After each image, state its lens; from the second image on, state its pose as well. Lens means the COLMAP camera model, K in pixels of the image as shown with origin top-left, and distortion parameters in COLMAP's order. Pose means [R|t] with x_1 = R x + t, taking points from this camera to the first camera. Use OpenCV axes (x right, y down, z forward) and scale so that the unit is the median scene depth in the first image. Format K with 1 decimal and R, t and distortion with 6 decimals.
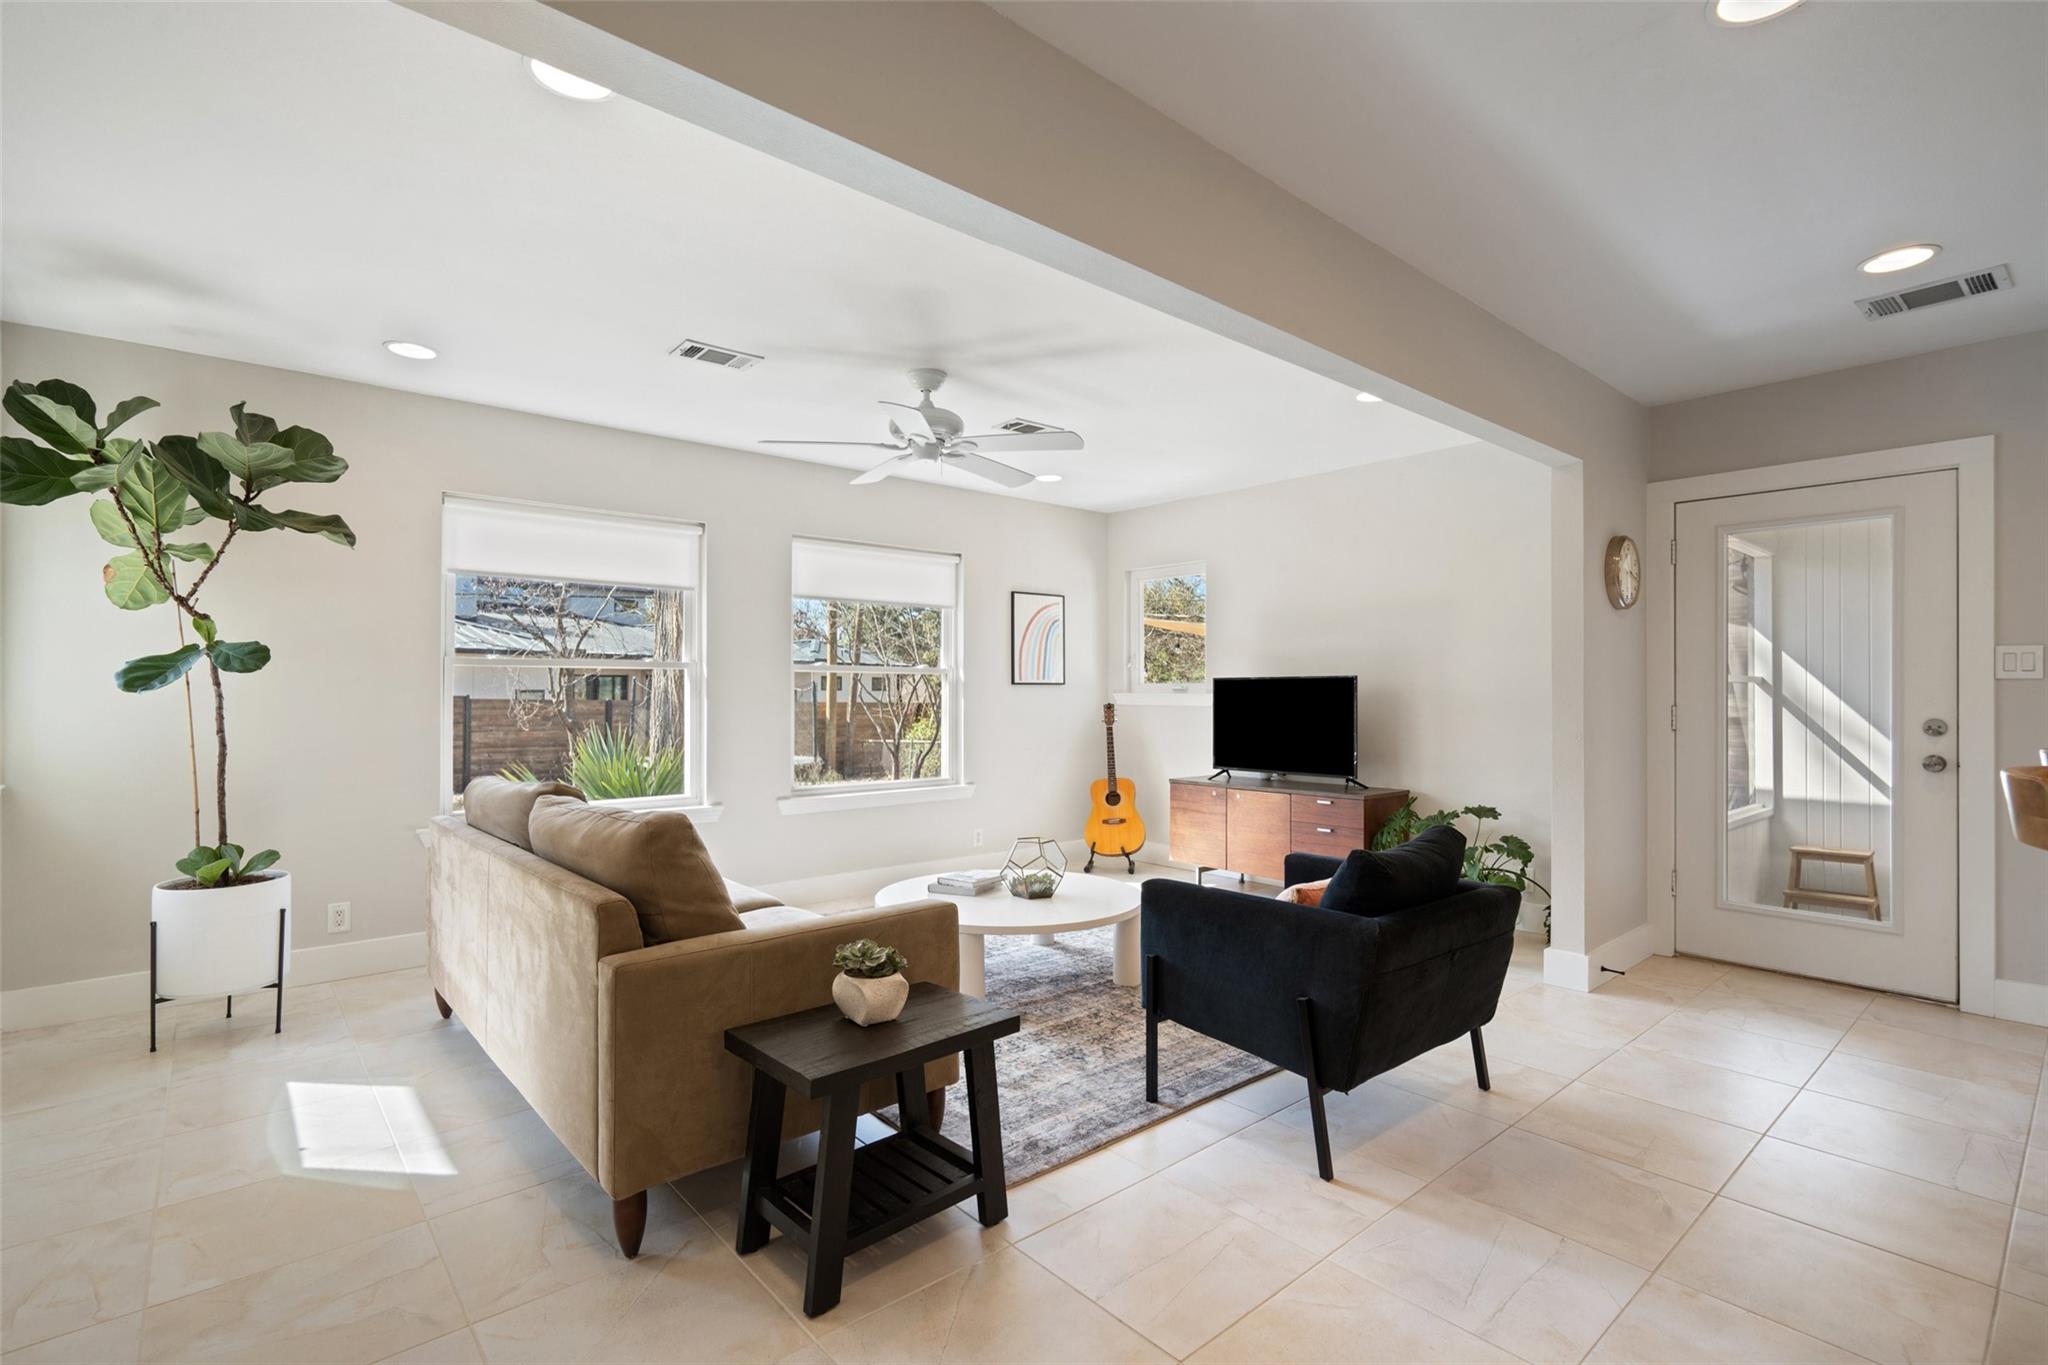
lens RADIAL K [[946.5, 0, 1021.6], [0, 946.5, 686.7], [0, 0, 1]] dist [-0.004416, 0.000538]
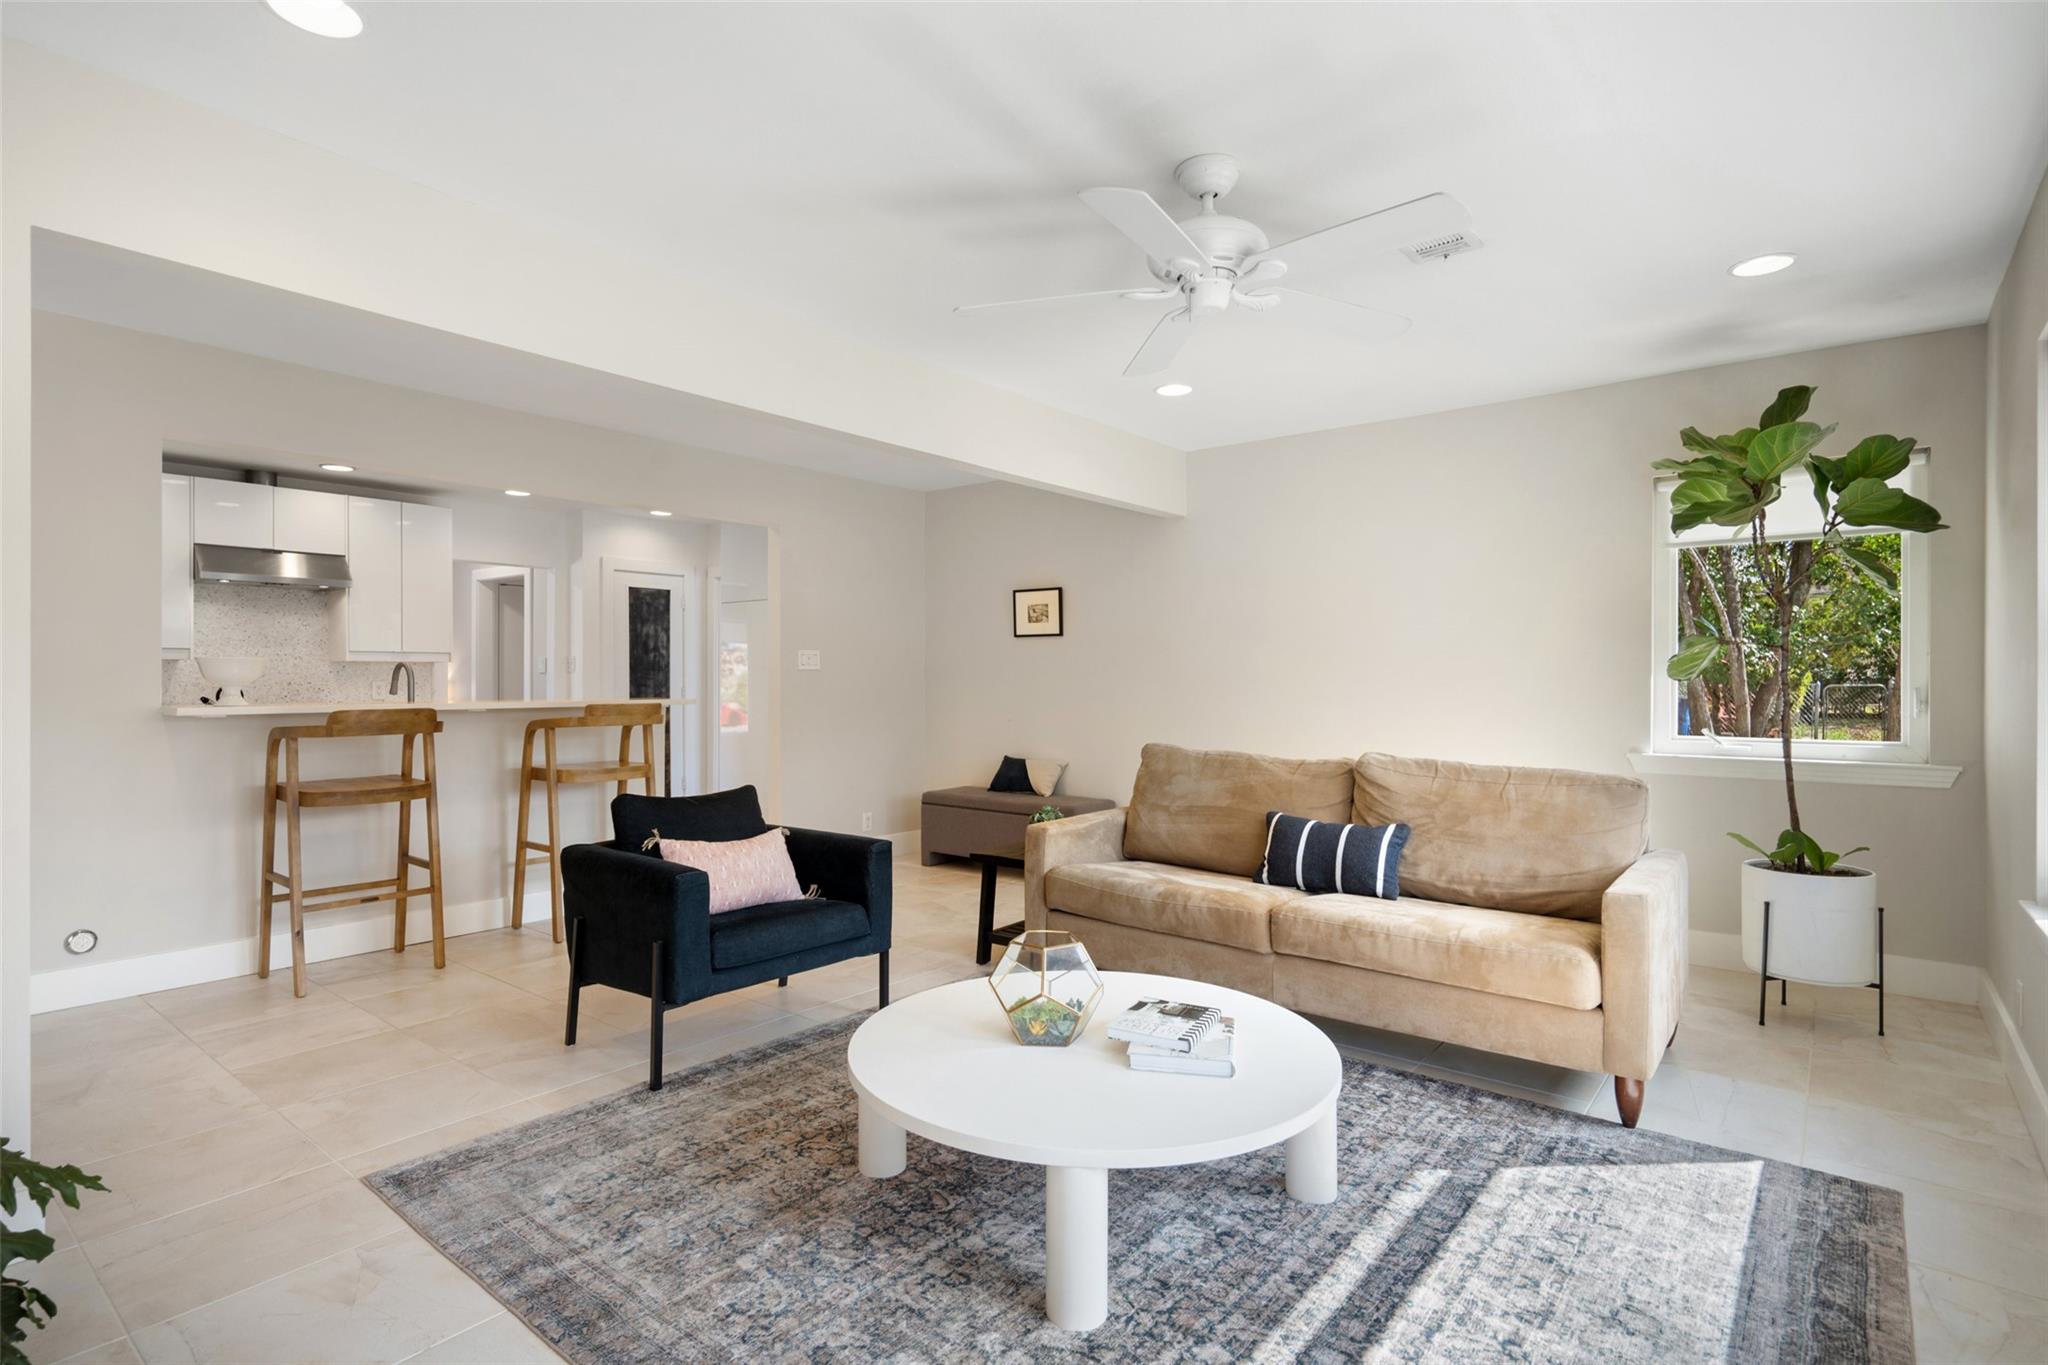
lens RADIAL K [[1019.3, 0, 1029.8], [0, 1019.3, 677.0], [0, 0, 1]] dist [-0.001398, 0.000441]
pose [[-0.982635, -0.002581, -0.185531, 0.108119], [-0.000832, 0.999955, -0.009502, 0.009237], [0.185547, -0.009182, -0.982592, 1.270386]]
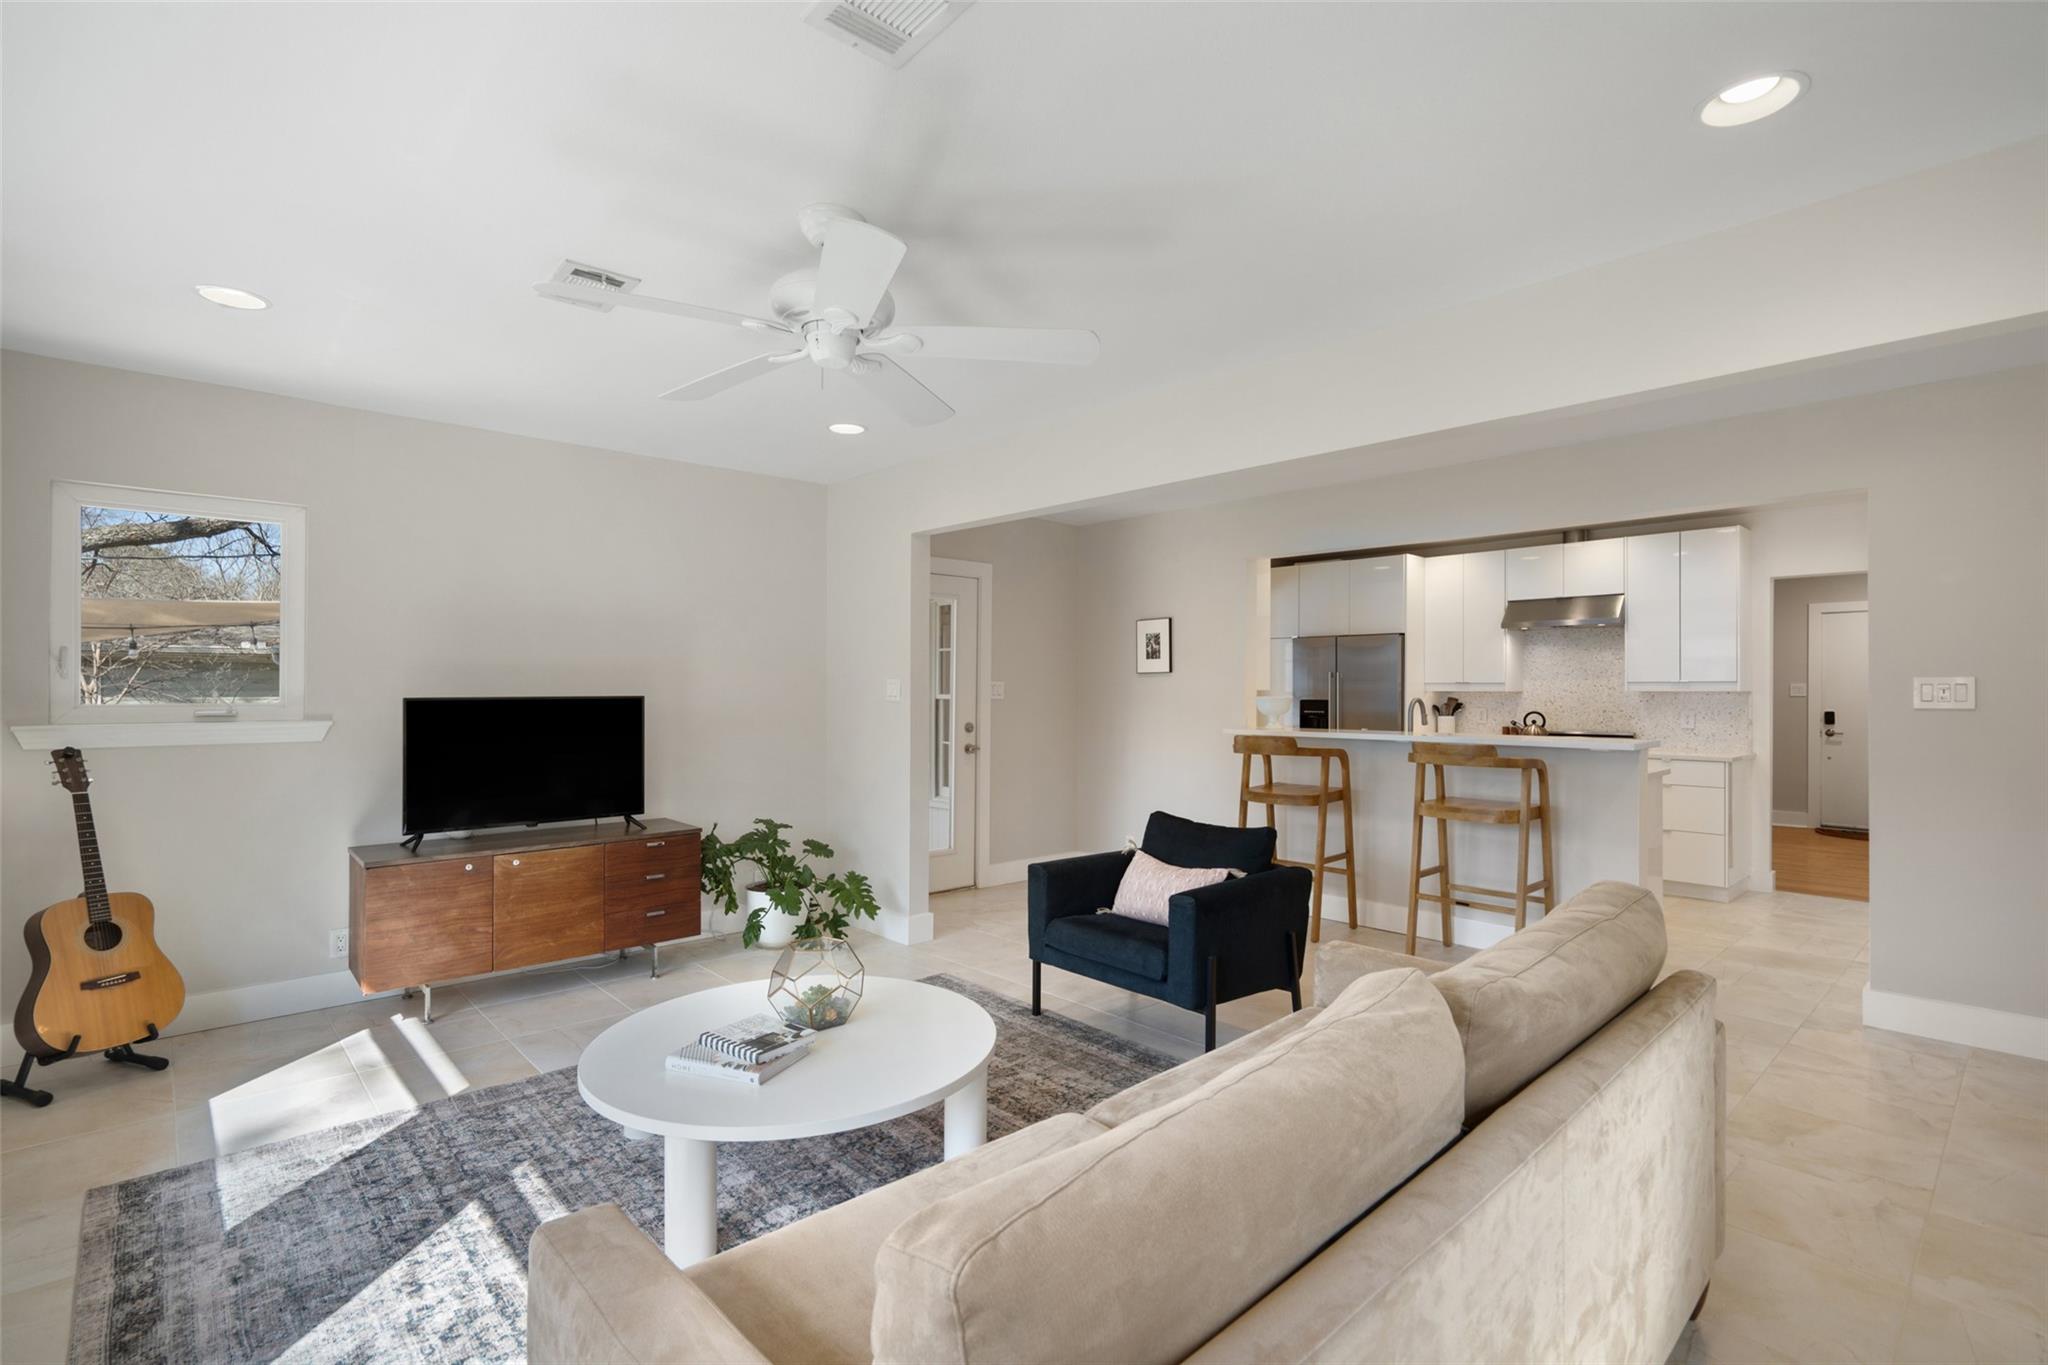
lens RADIAL K [[957.2, 0, 1028.9], [0, 957.2, 685.1], [0, 0, 1]] dist [-0.002330, 0.000742]
pose [[-0.035841, -0.000017, 0.999358, -0.557679], [-0.008207, 0.999966, -0.000278, -0.024585], [-0.999324, -0.008212, -0.035839, 0.692043]]
